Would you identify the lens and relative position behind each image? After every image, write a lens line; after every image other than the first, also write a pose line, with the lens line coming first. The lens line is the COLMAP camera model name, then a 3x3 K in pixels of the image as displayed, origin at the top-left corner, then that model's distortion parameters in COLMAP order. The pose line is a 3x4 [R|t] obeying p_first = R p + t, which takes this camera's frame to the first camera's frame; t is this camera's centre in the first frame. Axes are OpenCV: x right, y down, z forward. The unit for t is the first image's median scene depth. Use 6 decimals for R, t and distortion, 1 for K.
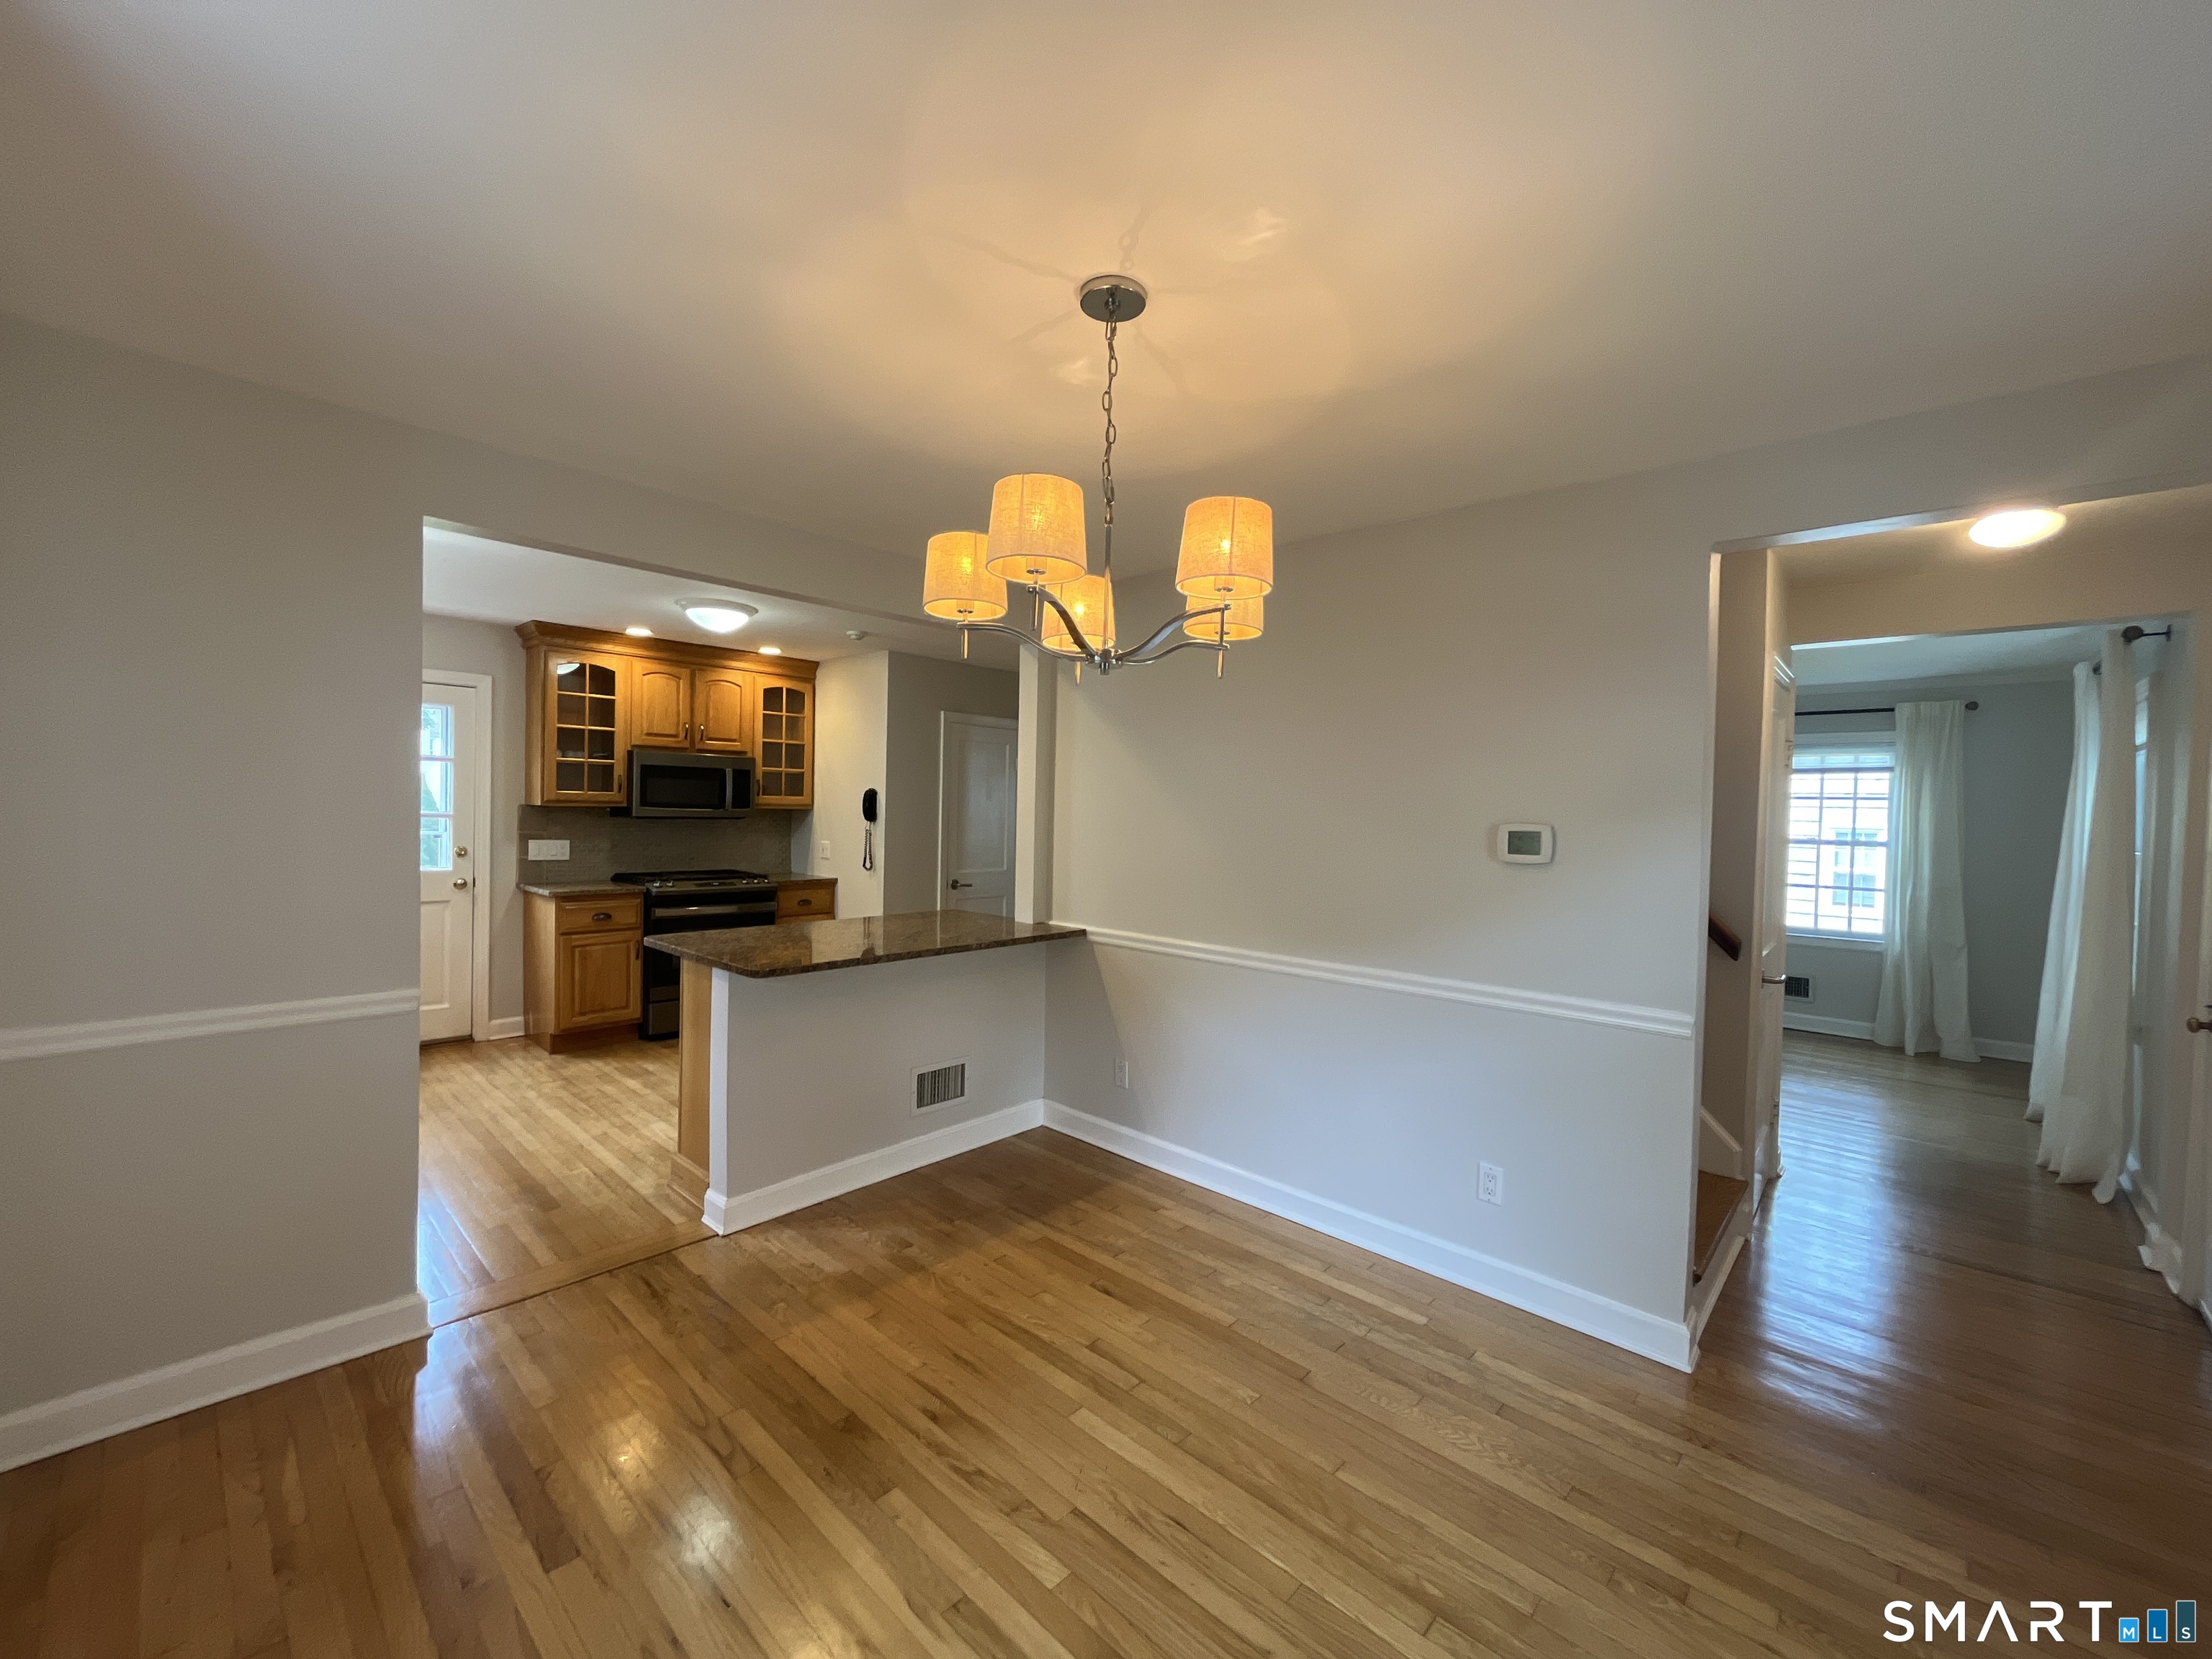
lens RADIAL K [[885.0, 0, 1101.1], [0, 885.0, 829.1], [0, 0, 1]] dist [0.000206, 0.000152]
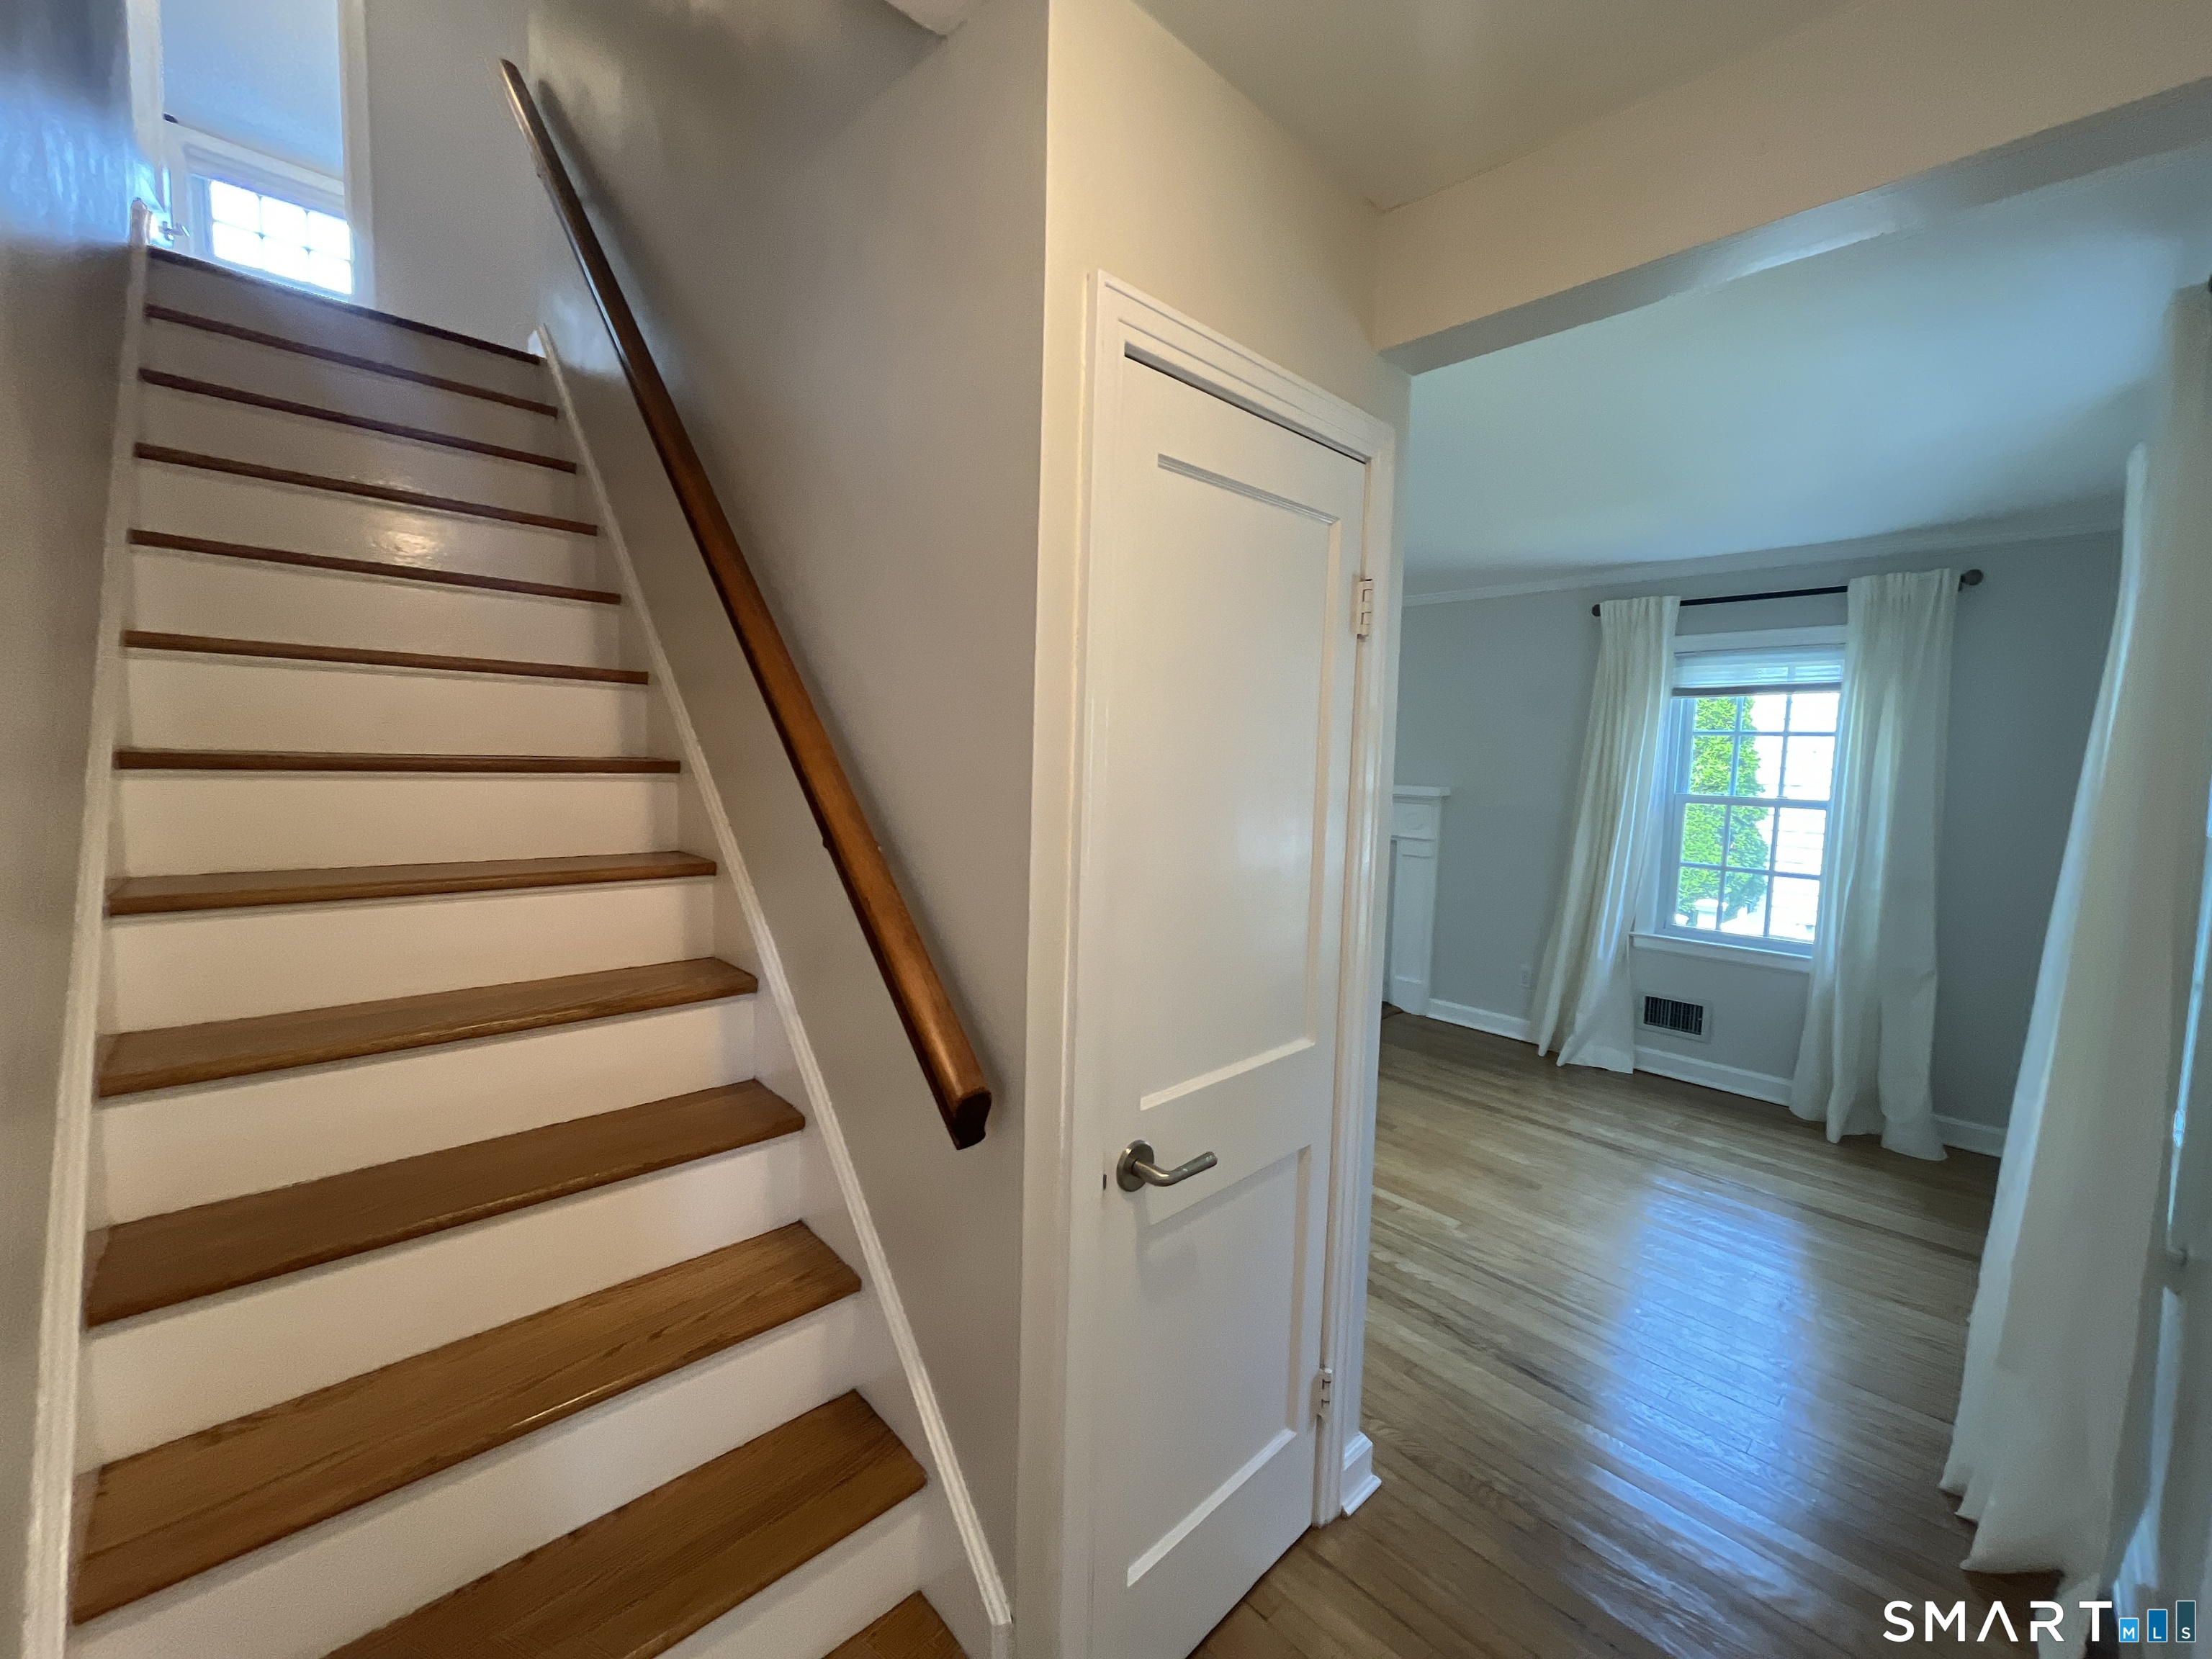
lens RADIAL K [[885.0, 0, 1109.8], [0, 885.0, 825.6], [0, 0, 1]] dist [0.000206, 0.000152]
pose [[0.998344, 0.005760, -0.057238, 0.415078], [-0.002130, 0.997993, 0.063282, -0.007452], [0.057488, -0.063055, 0.996353, 0.339732]]
